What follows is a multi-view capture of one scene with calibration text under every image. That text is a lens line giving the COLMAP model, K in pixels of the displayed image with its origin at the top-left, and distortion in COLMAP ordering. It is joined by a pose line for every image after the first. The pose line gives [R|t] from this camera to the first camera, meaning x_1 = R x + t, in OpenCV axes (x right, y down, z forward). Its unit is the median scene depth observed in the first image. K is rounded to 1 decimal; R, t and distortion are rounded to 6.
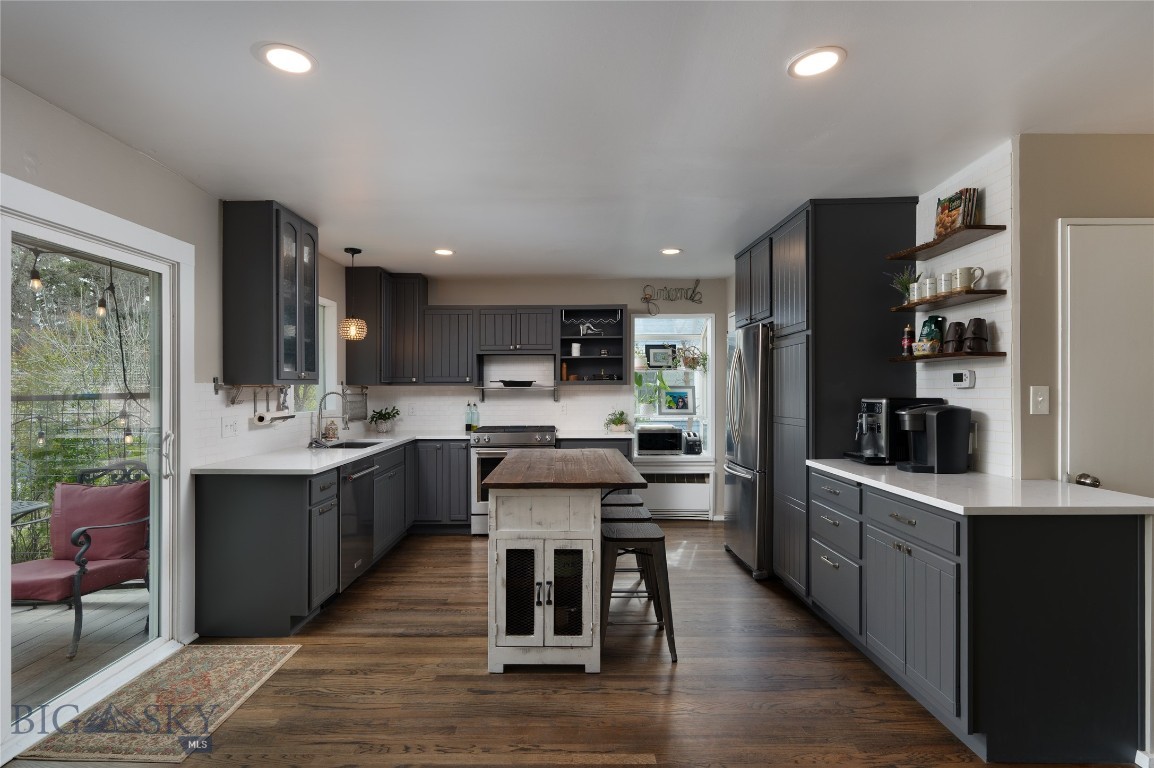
lens RADIAL K [[578.2, 0, 575.5], [0, 578.2, 390.7], [0, 0, 1]] dist [-0.005096, 0.000773]
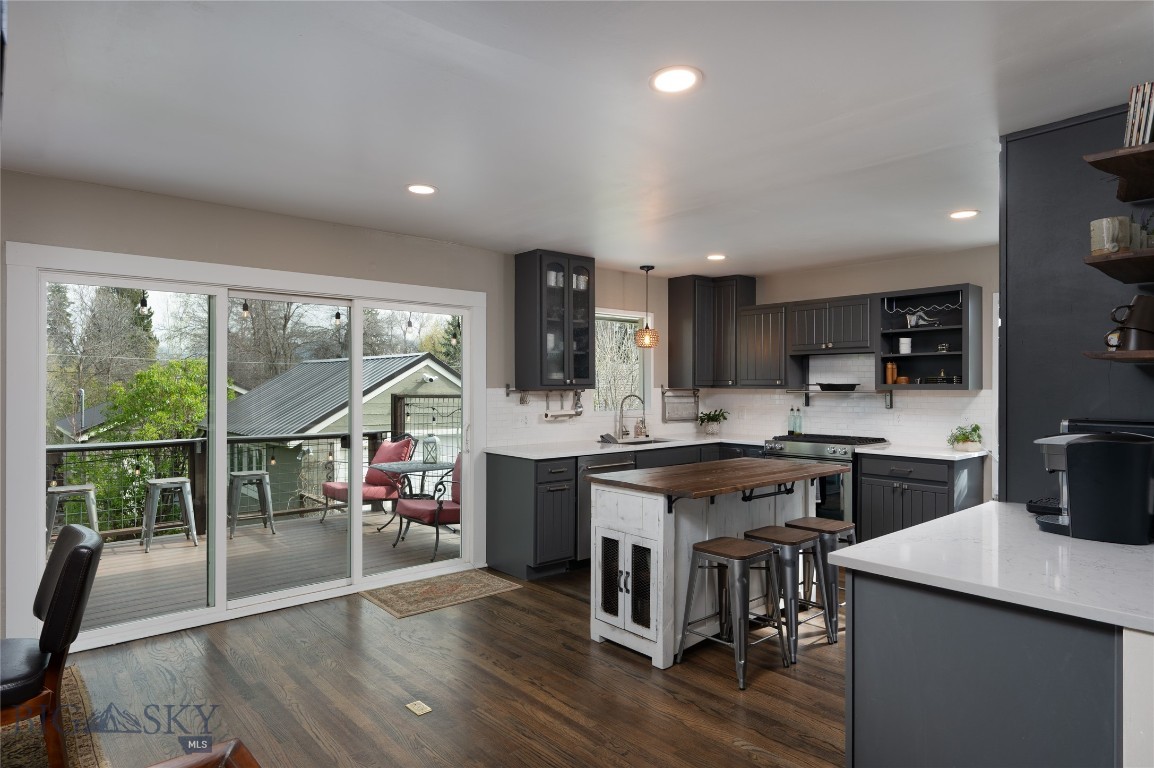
lens RADIAL K [[676.4, 0, 572.3], [0, 676.4, 382.2], [0, 0, 1]] dist [0.002859, 0.000180]
pose [[0.656697, 0.002322, -0.754151, 0.624736], [-0.006625, 0.999974, -0.002690, -0.021820], [0.754126, 0.006762, 0.656695, 0.046315]]
